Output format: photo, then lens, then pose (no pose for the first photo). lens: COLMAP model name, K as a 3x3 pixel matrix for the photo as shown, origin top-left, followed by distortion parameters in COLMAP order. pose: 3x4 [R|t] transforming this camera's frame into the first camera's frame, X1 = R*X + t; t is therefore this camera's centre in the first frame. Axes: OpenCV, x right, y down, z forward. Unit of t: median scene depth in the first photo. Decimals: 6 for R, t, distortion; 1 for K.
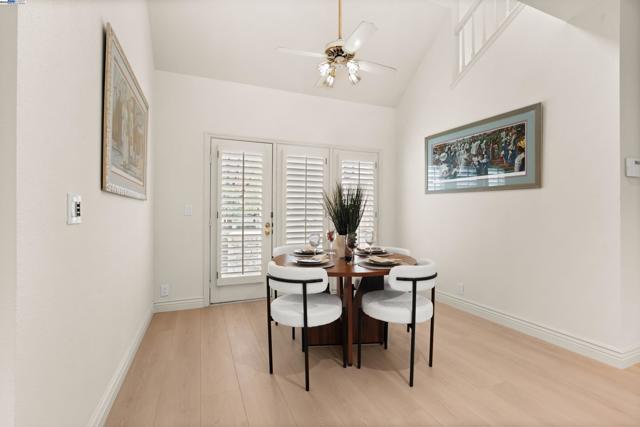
lens RADIAL K [[290.0, 0, 320.6], [0, 290.0, 209.2], [0, 0, 1]] dist [-0.012959, 0.005260]
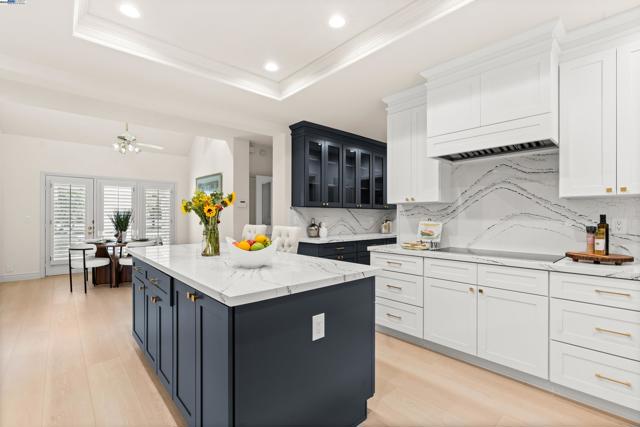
lens RADIAL K [[290.0, 0, 320.2], [0, 290.0, 217.8], [0, 0, 1]] dist [-0.012959, 0.005260]
pose [[0.943616, 0.000296, 0.331041, 0.546297], [-0.004501, 0.999919, 0.011936, -0.031665], [-0.331010, -0.012753, 0.943541, -1.050111]]
